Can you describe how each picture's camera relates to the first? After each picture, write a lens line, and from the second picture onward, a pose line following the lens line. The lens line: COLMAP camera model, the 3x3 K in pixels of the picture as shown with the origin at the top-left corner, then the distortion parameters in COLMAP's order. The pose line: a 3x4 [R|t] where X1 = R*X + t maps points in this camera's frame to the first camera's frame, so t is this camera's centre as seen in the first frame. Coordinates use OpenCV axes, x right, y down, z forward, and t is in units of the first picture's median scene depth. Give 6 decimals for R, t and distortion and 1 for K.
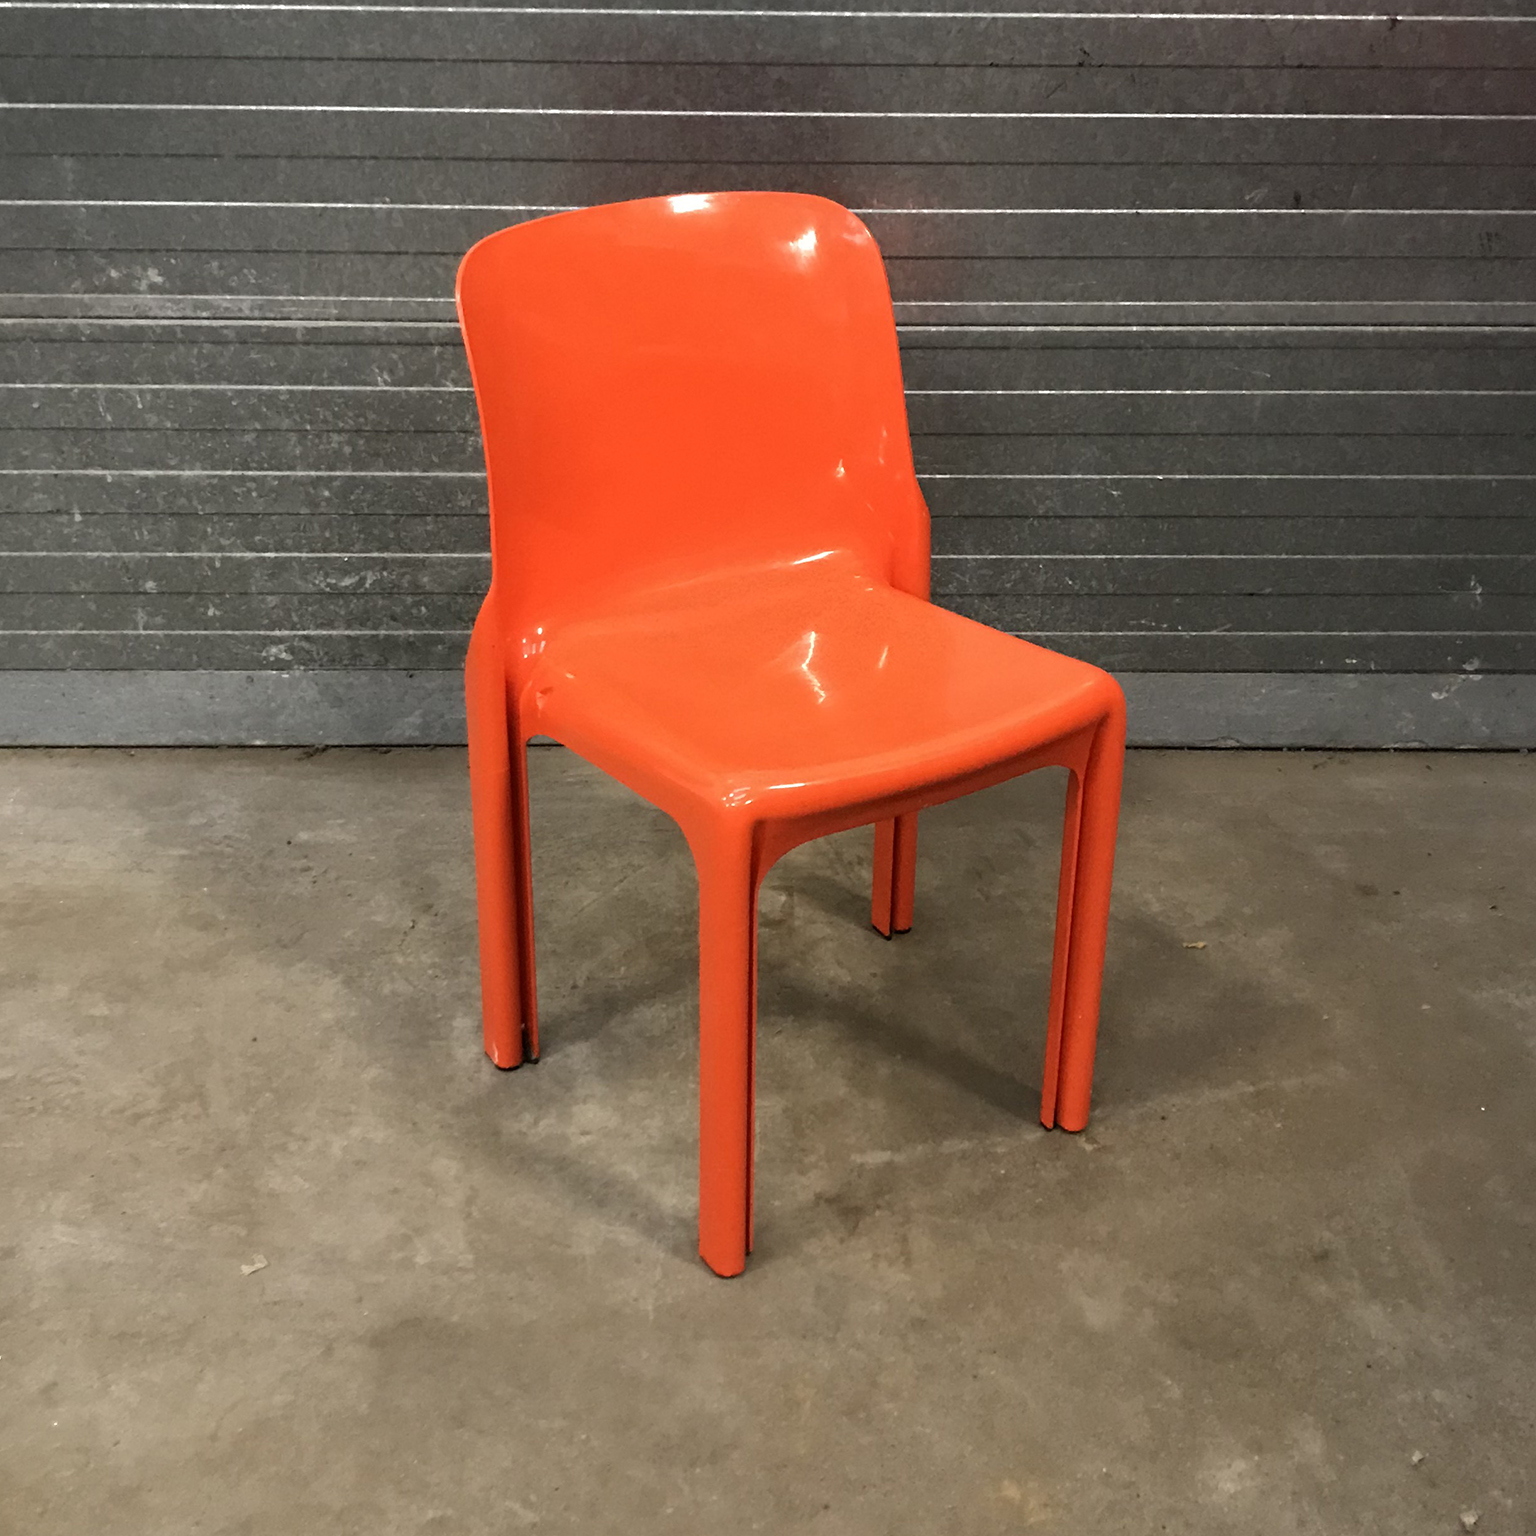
lens RADIAL K [[2178.2, 0, 784.8], [0, 2178.2, 664.1], [0, 0, 1]] dist [0.019764, 0.000000]
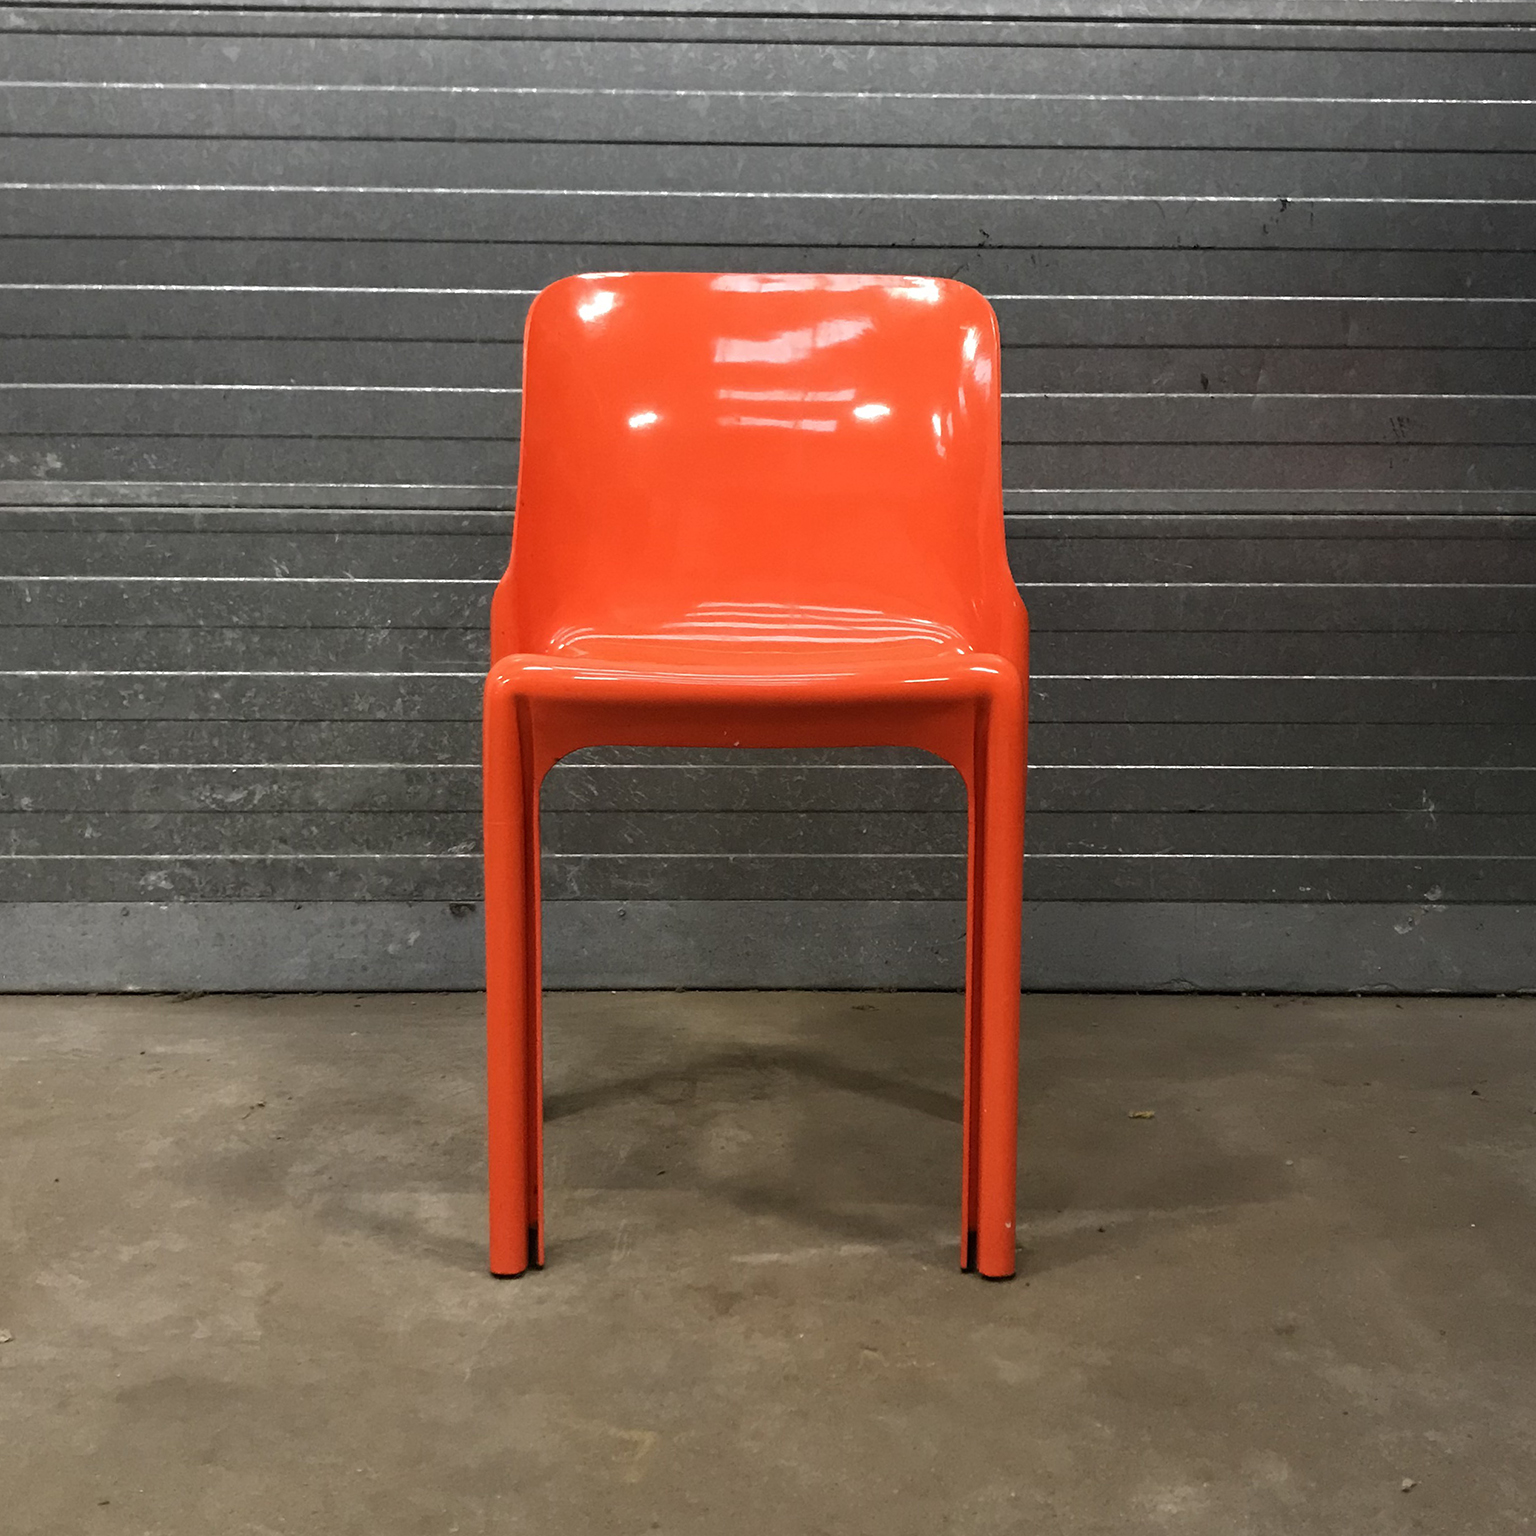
lens RADIAL K [[2101.3, 0, 831.9], [0, 2101.3, 761.2], [0, 0, 1]] dist [-0.000434, 0.000000]
pose [[0.999928, -0.008097, 0.008816, 0.052324], [0.010418, 0.951351, -0.307934, 0.241608], [-0.005894, 0.308004, 0.951367, 0.134249]]
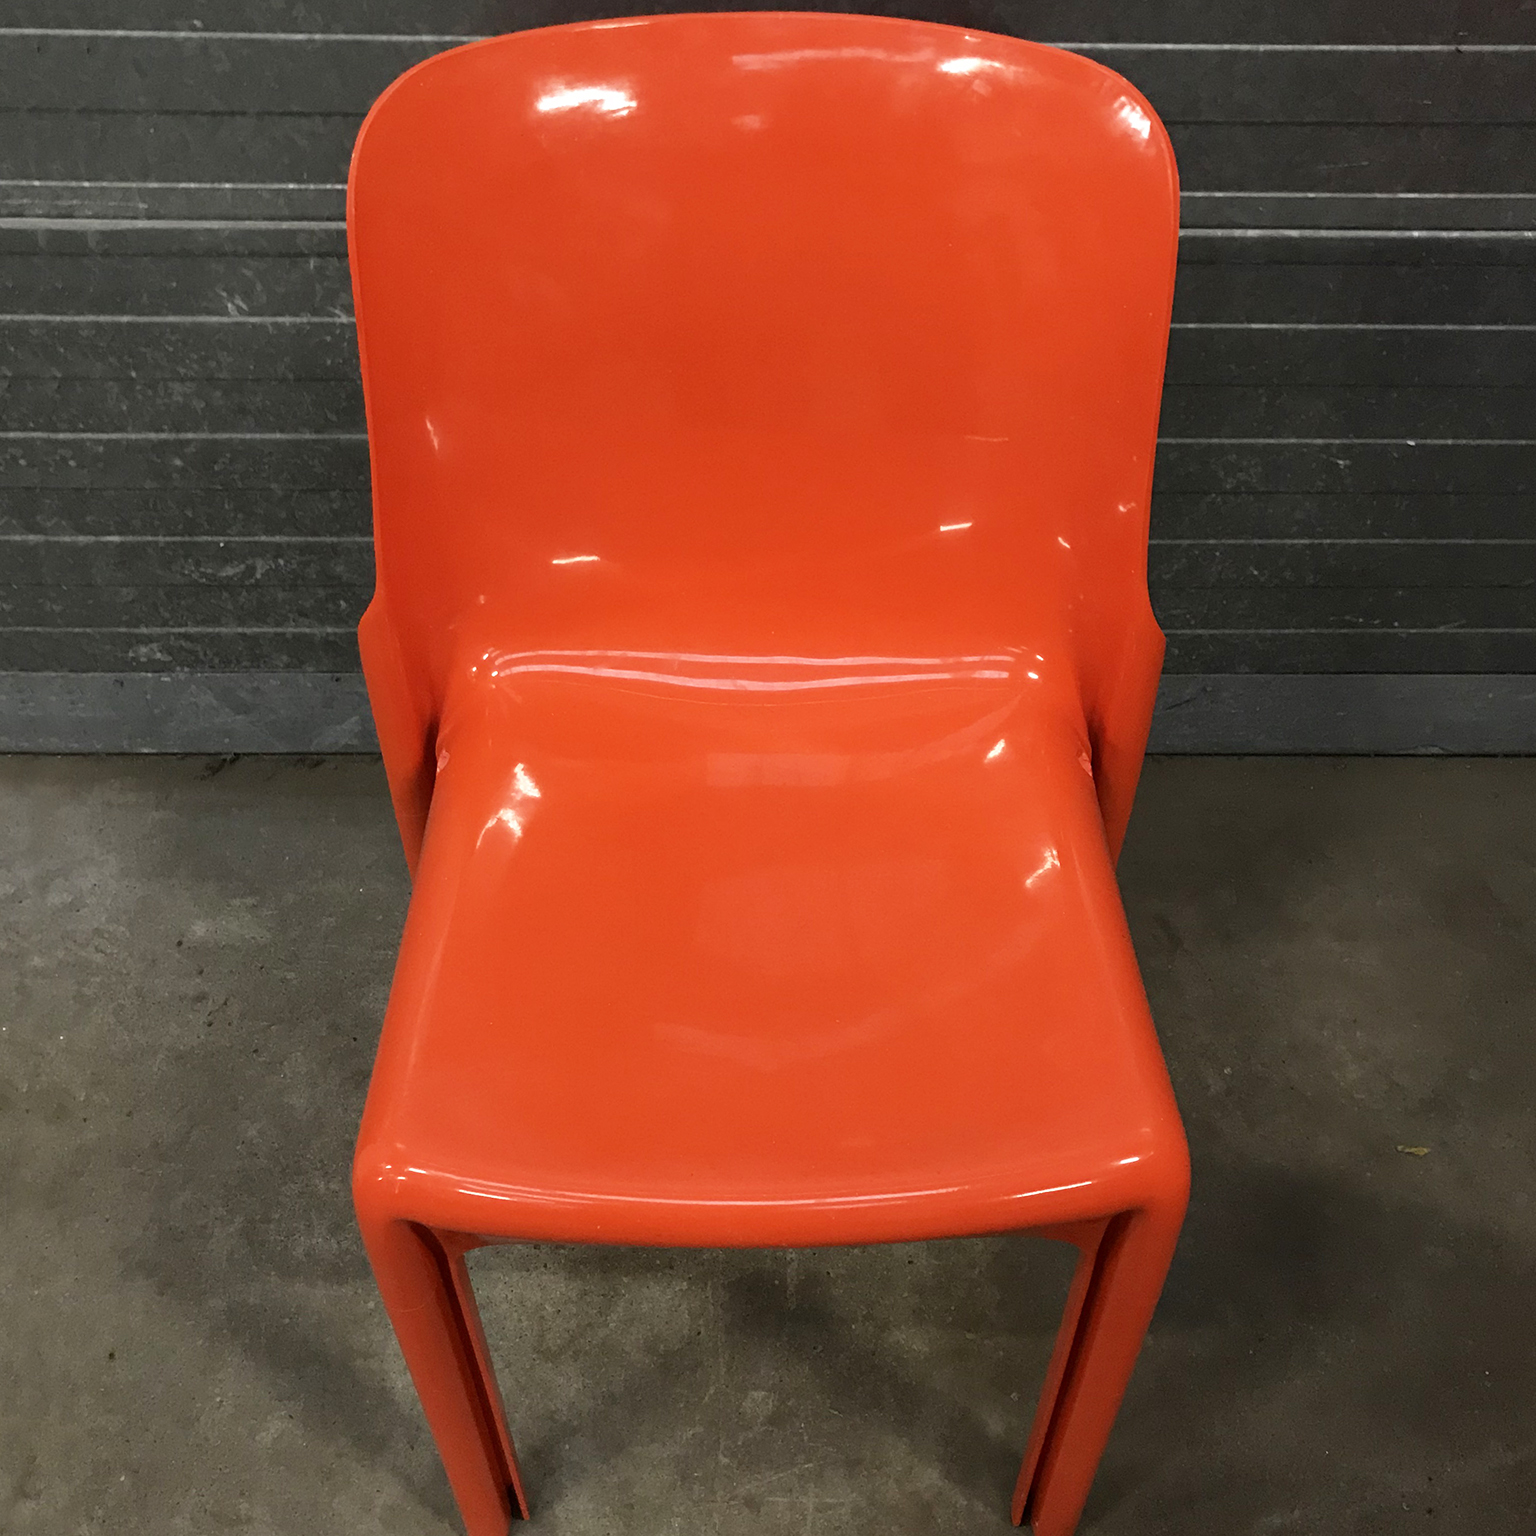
lens RADIAL K [[1765.5, 0, 791.0], [0, 1765.5, 802.1], [0, 0, 1]] dist [-0.000538, 0.000000]
pose [[0.999959, 0.007758, -0.004665, -0.016867], [-0.005598, 0.934925, 0.354801, -0.180031], [0.007114, -0.354760, 0.934930, 0.463180]]
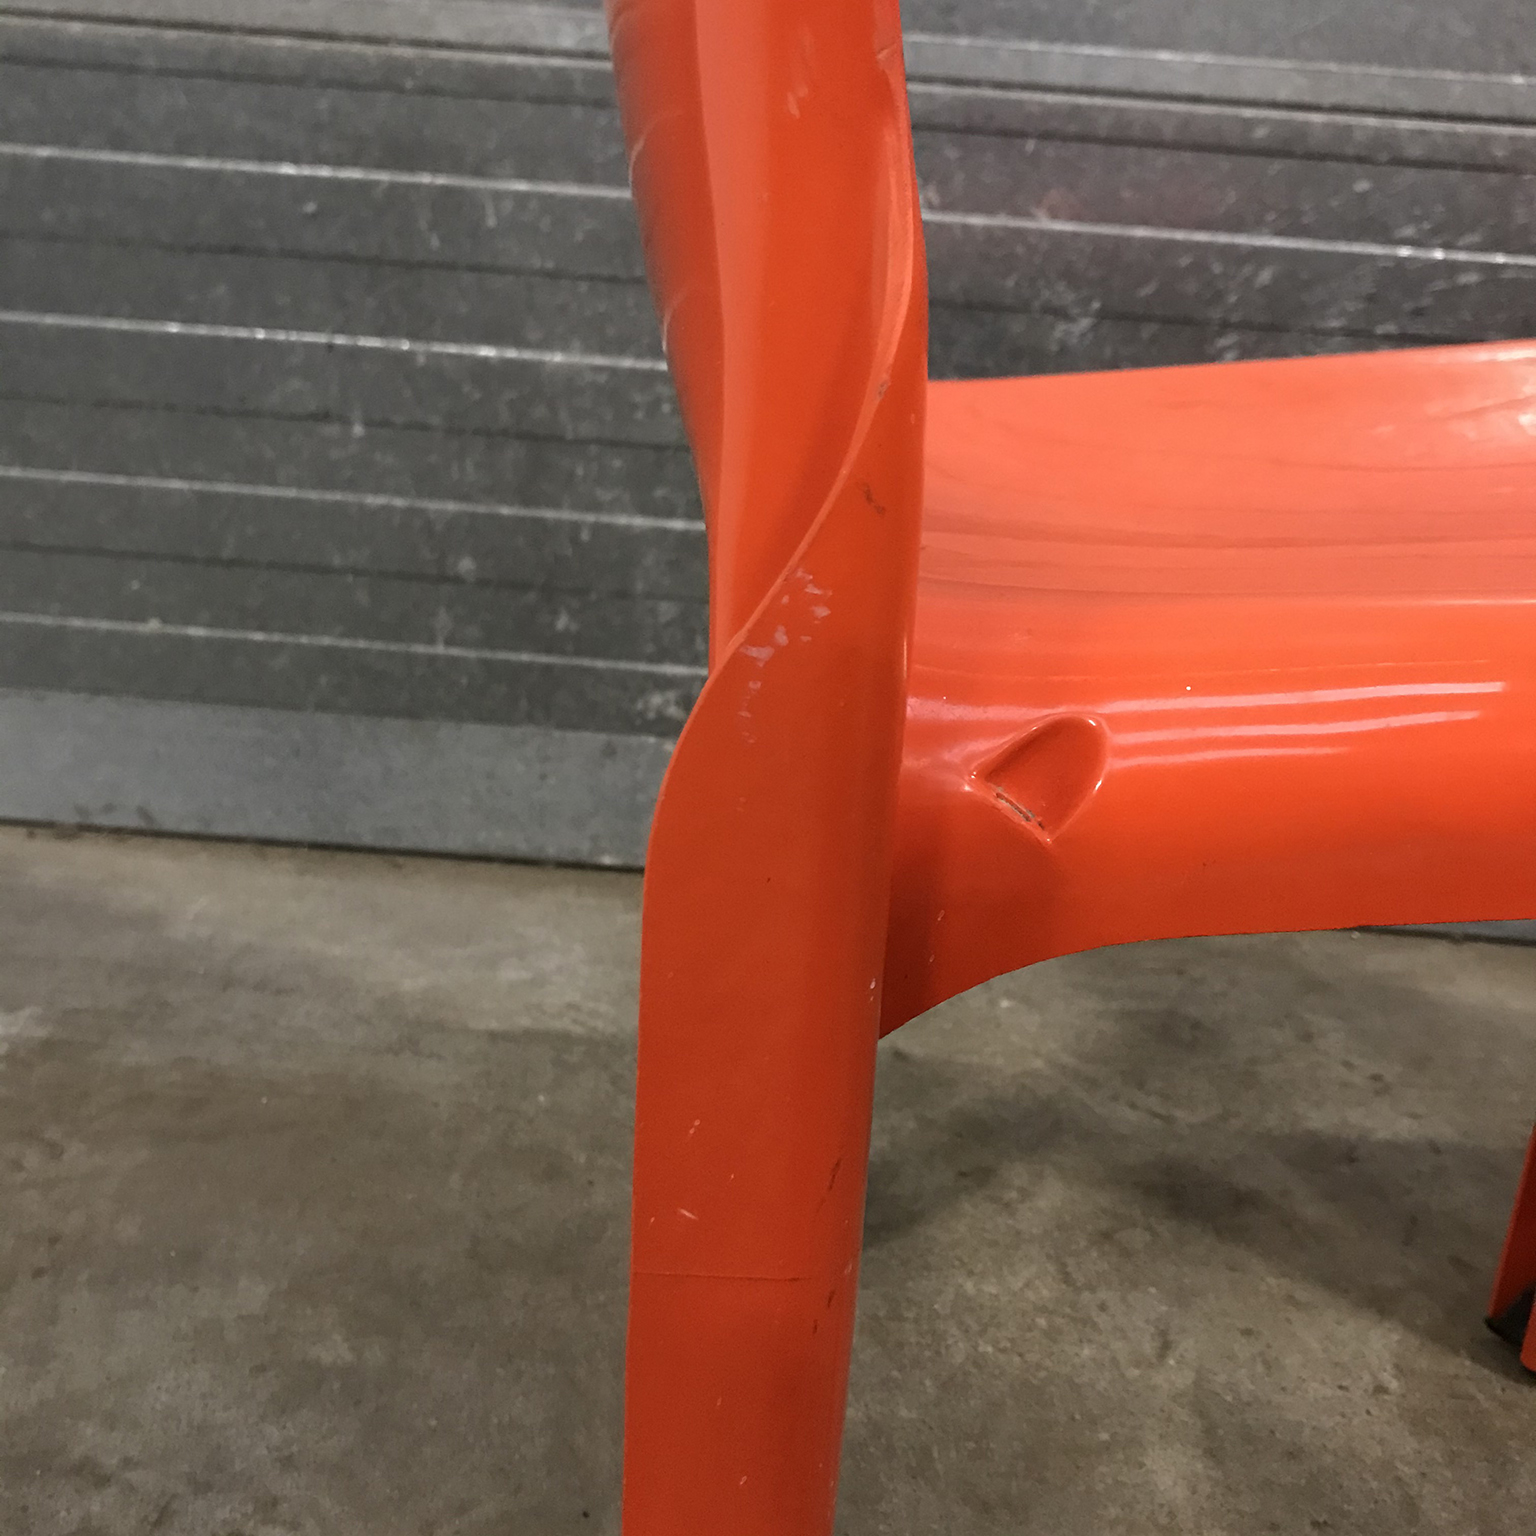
lens RADIAL K [[1715.6, 0, 756.3], [0, 1715.6, 774.1], [0, 0, 1]] dist [0.005798, 0.000000]
pose [[0.996766, 0.070152, -0.039189, -0.200746], [-0.074252, 0.990535, -0.115443, 0.069274], [0.030719, 0.117980, 0.992541, 0.580832]]
